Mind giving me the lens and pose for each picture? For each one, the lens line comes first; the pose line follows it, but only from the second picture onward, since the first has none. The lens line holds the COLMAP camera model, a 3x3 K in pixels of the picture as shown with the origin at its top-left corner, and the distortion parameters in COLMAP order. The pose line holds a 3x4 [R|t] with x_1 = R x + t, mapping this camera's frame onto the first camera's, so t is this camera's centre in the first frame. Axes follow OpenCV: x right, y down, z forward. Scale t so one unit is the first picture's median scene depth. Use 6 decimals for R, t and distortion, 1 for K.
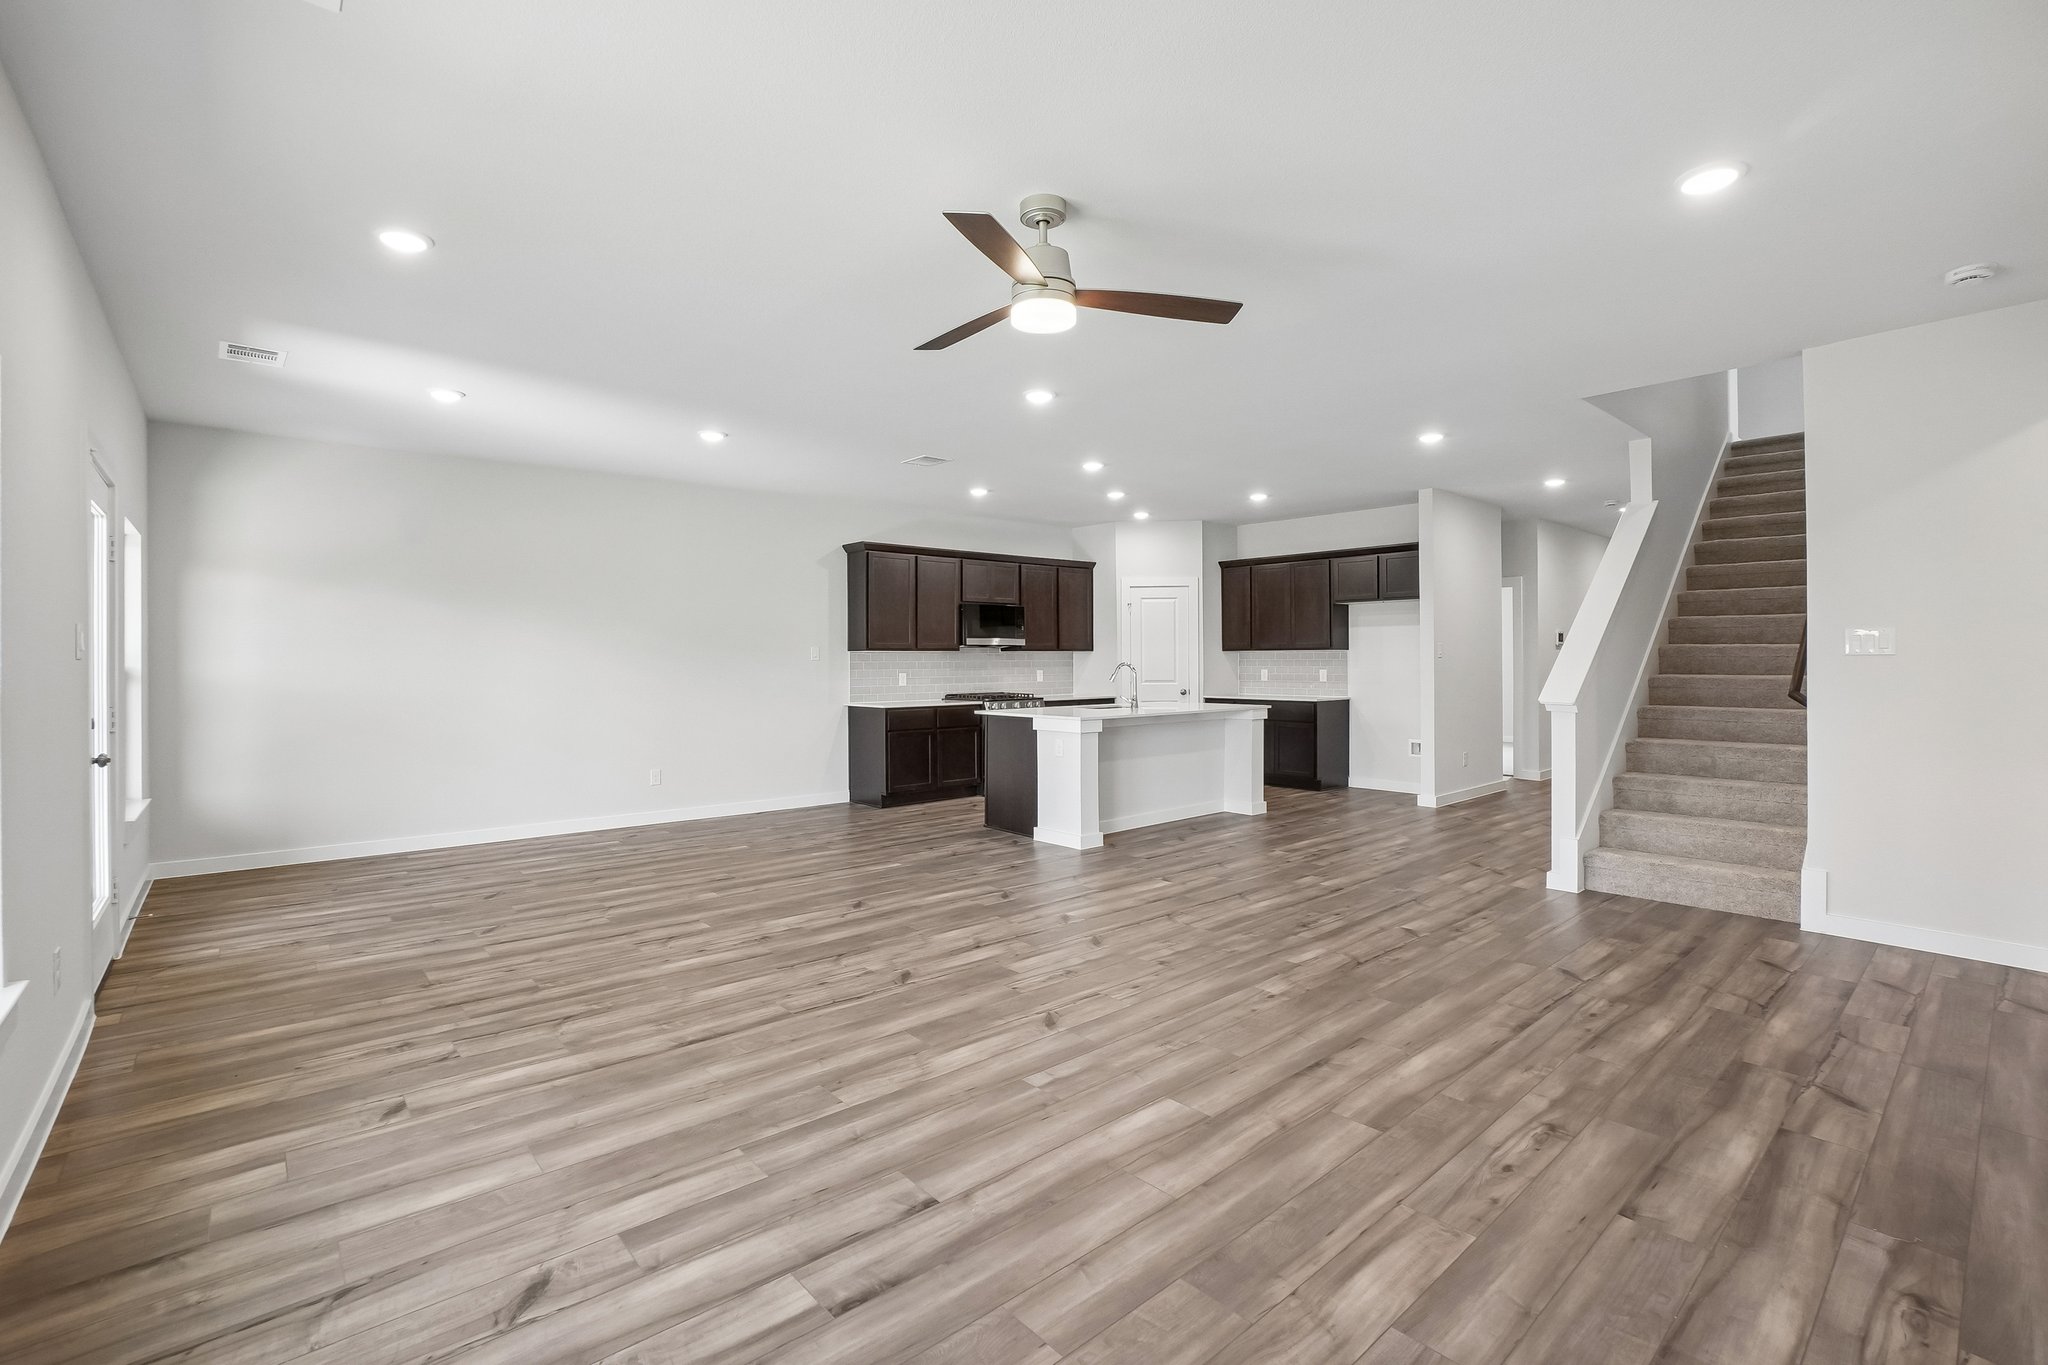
lens RADIAL K [[915.4, 0, 1007.7], [0, 915.4, 667.9], [0, 0, 1]] dist [-0.056241, 0.021000]
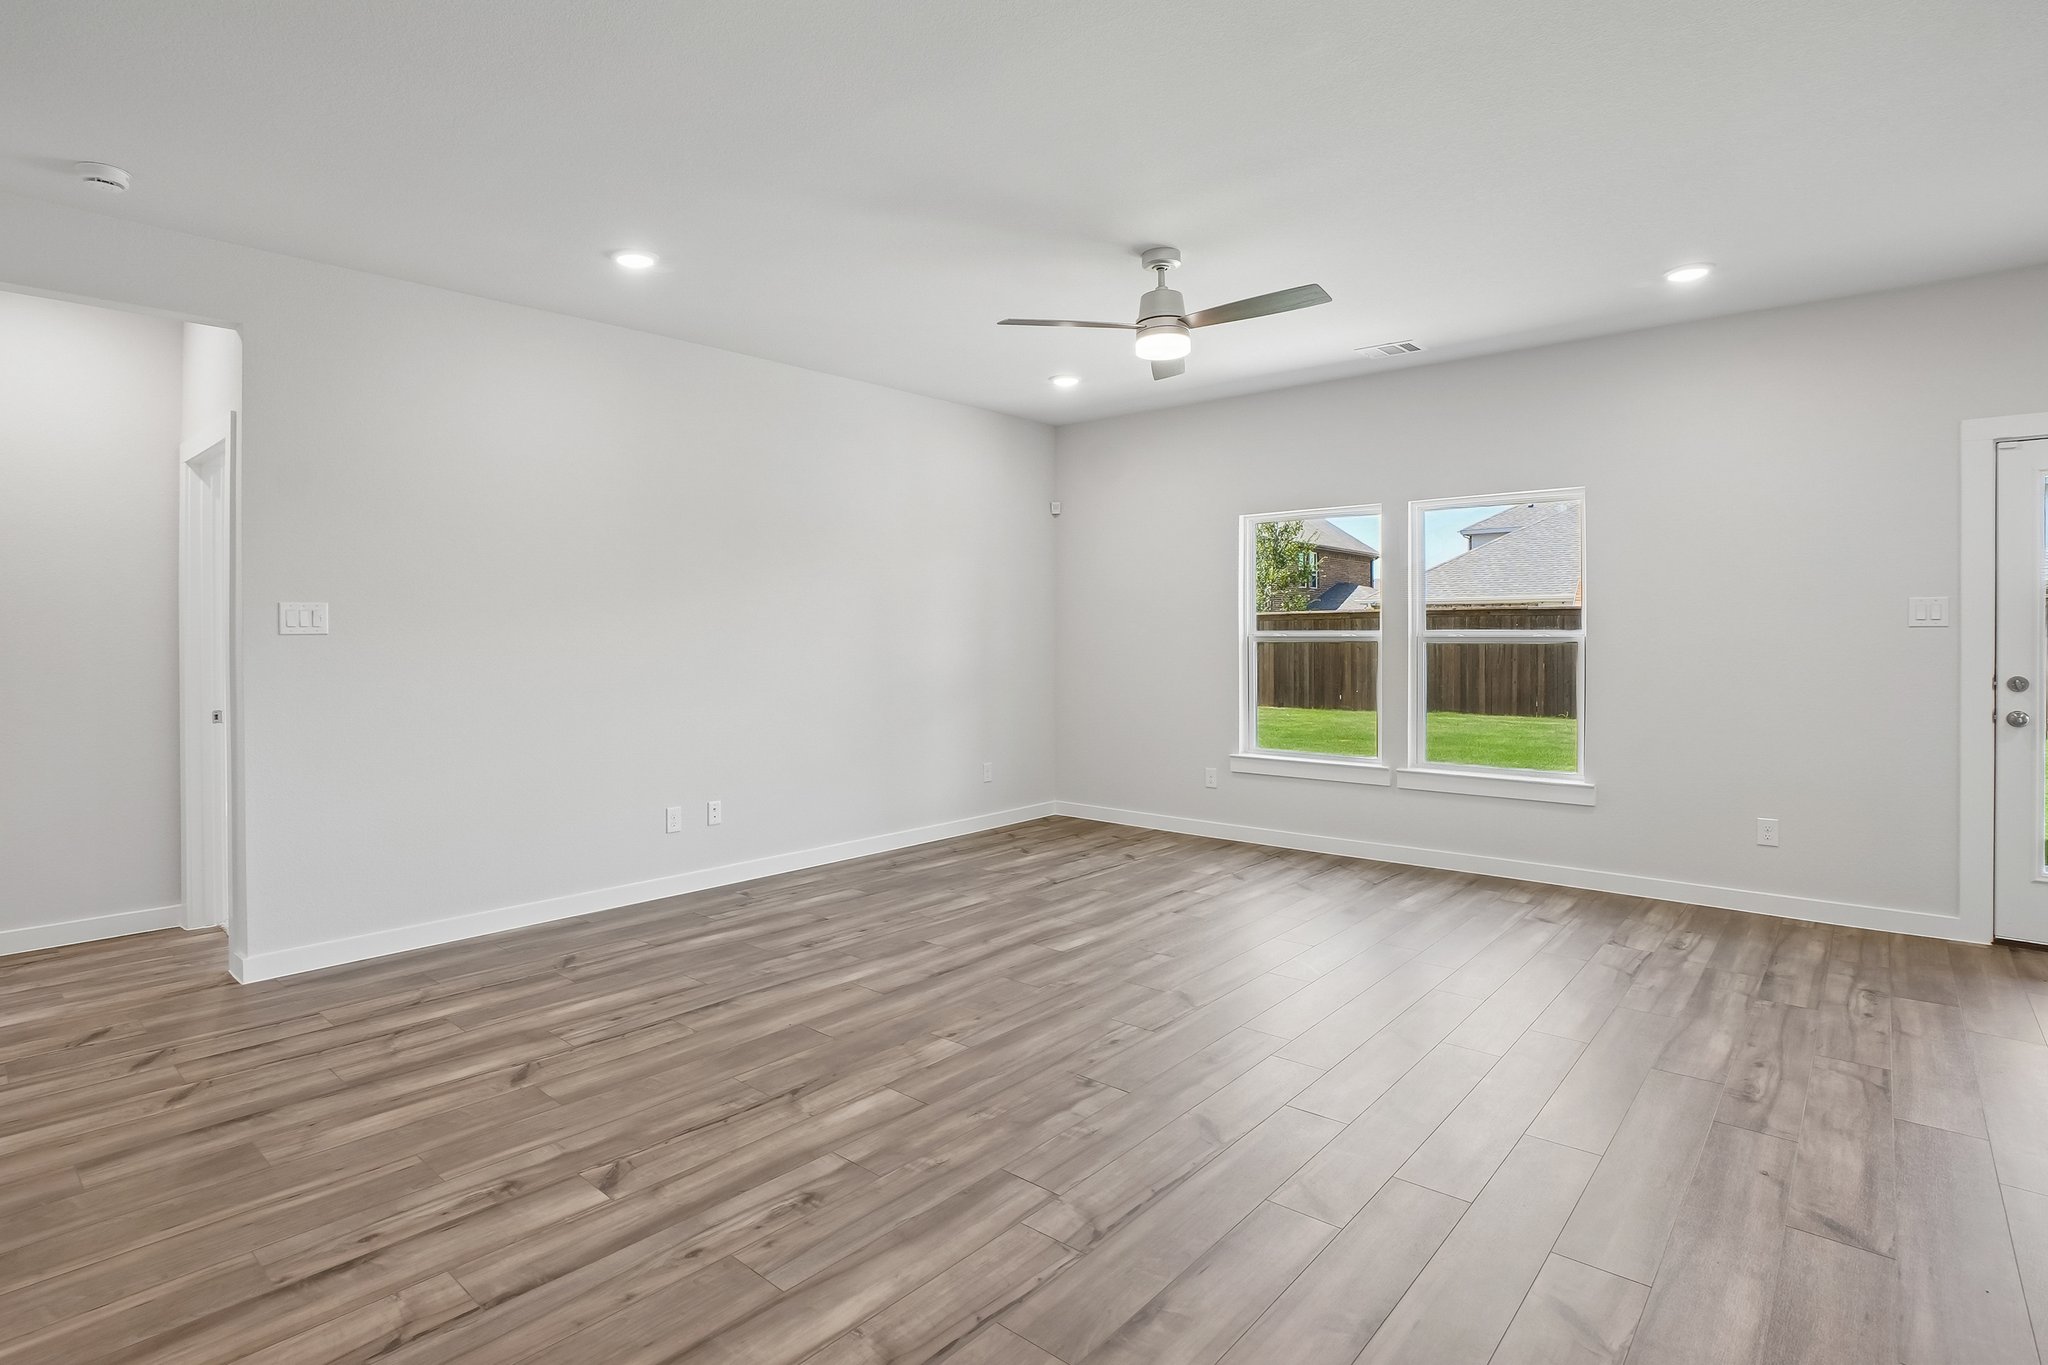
lens RADIAL K [[1002.8, 0, 933.3], [0, 1002.8, 635.3], [0, 0, 1]] dist [-0.025944, -0.000001]
pose [[-0.996352, 0.004596, -0.085219, 0.190539], [0.003845, 0.999952, 0.008985, -0.008955], [0.085256, 0.008625, -0.996322, 0.950734]]
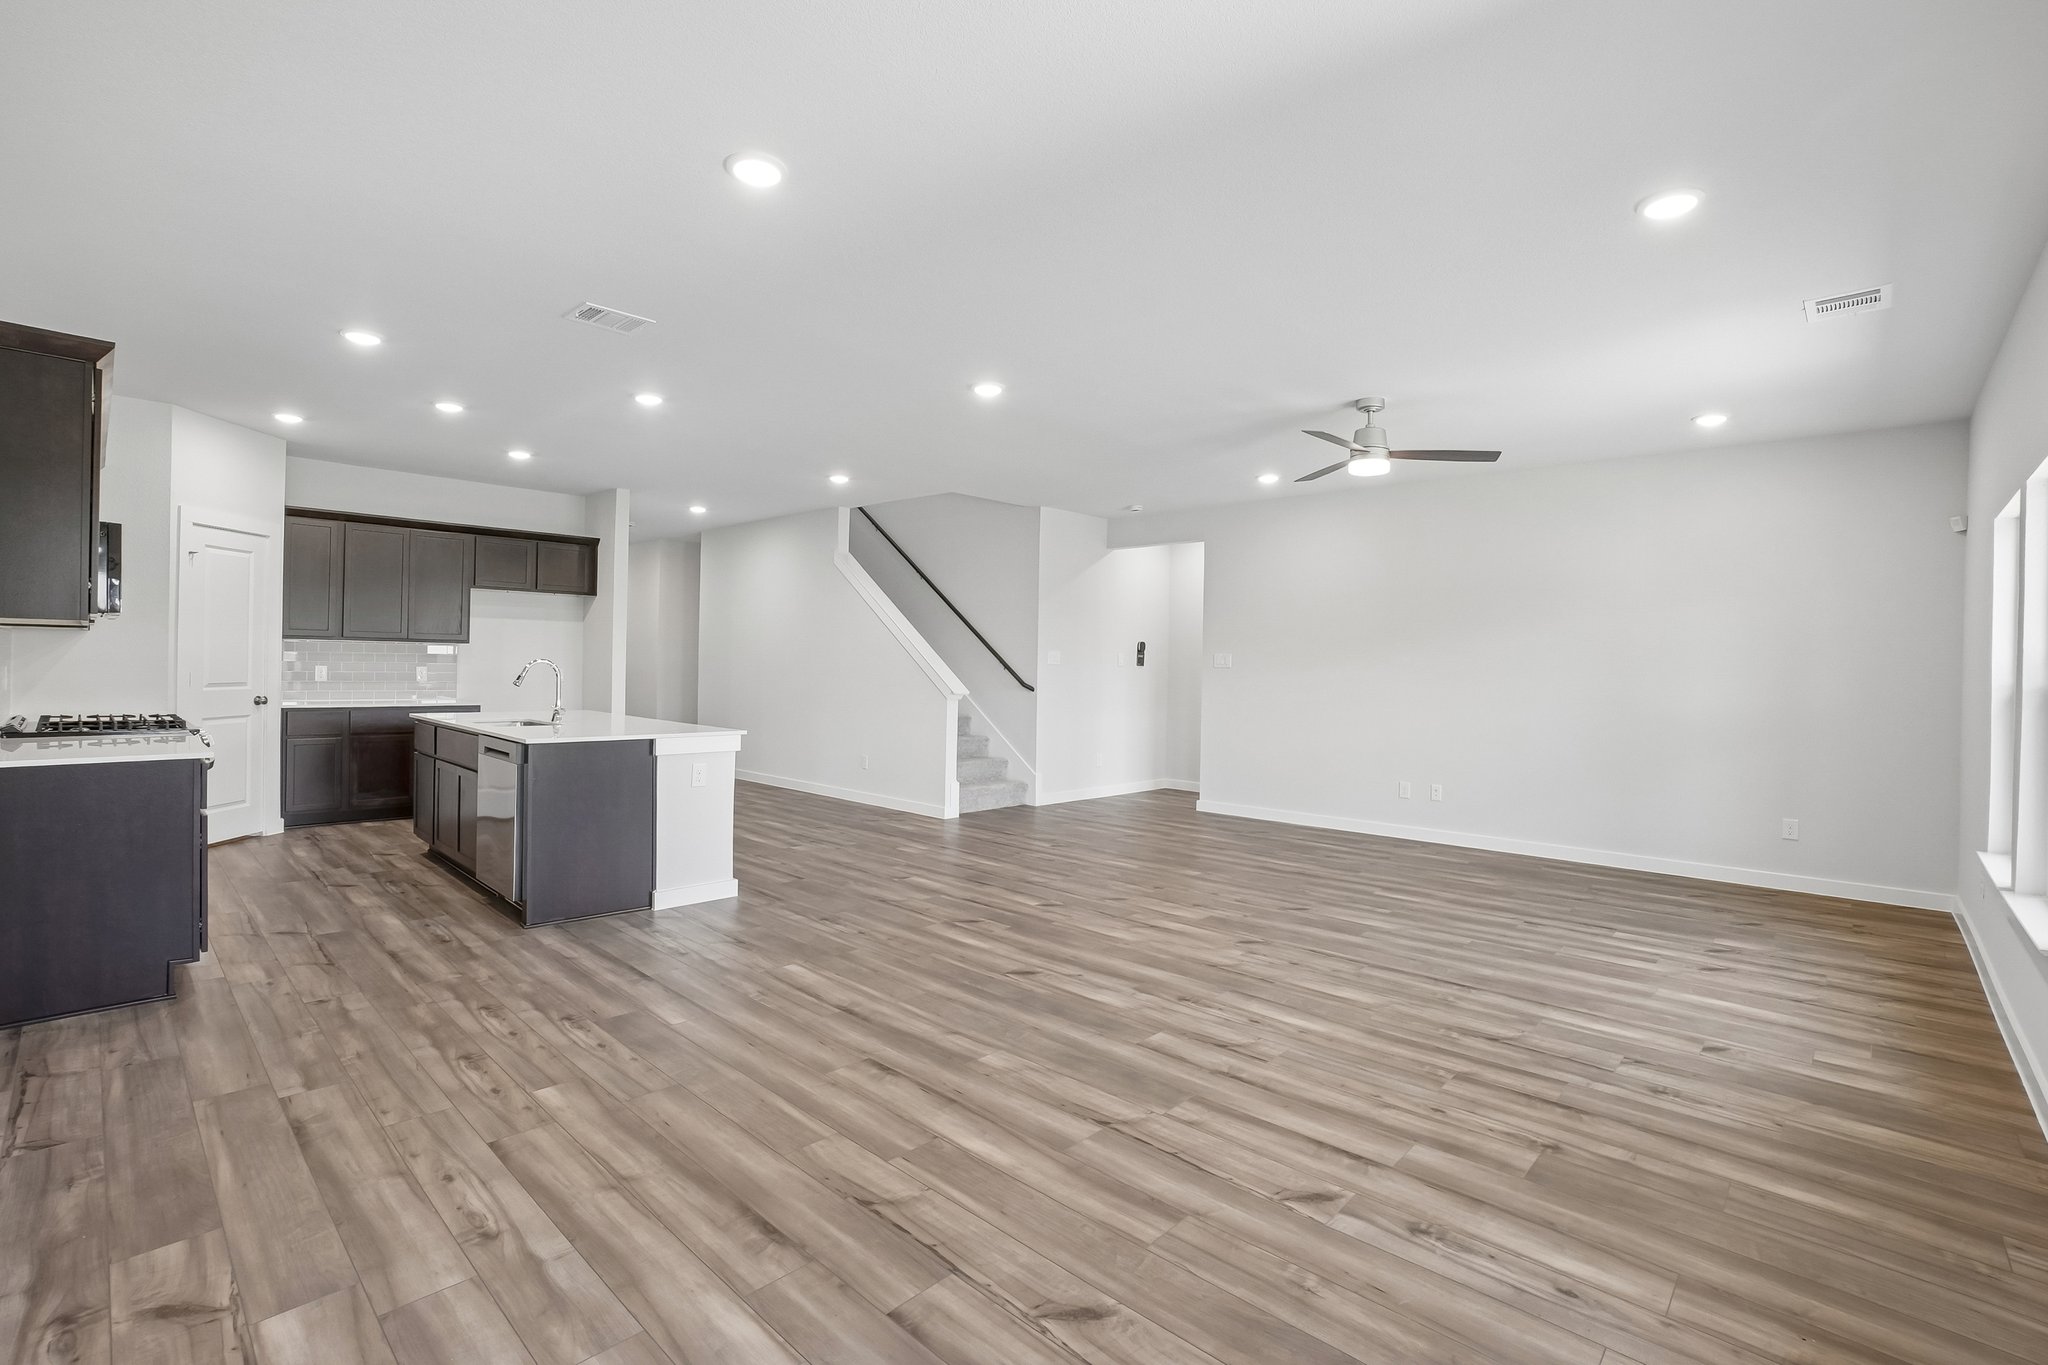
lens RADIAL K [[915.4, 0, 1007.7], [0, 915.4, 667.9], [0, 0, 1]] dist [-0.056241, 0.021000]
pose [[-0.089448, -0.000220, 0.995991, -0.643290], [-0.010184, 0.999948, -0.000694, -0.001944], [-0.995939, -0.010205, -0.089446, 0.738516]]
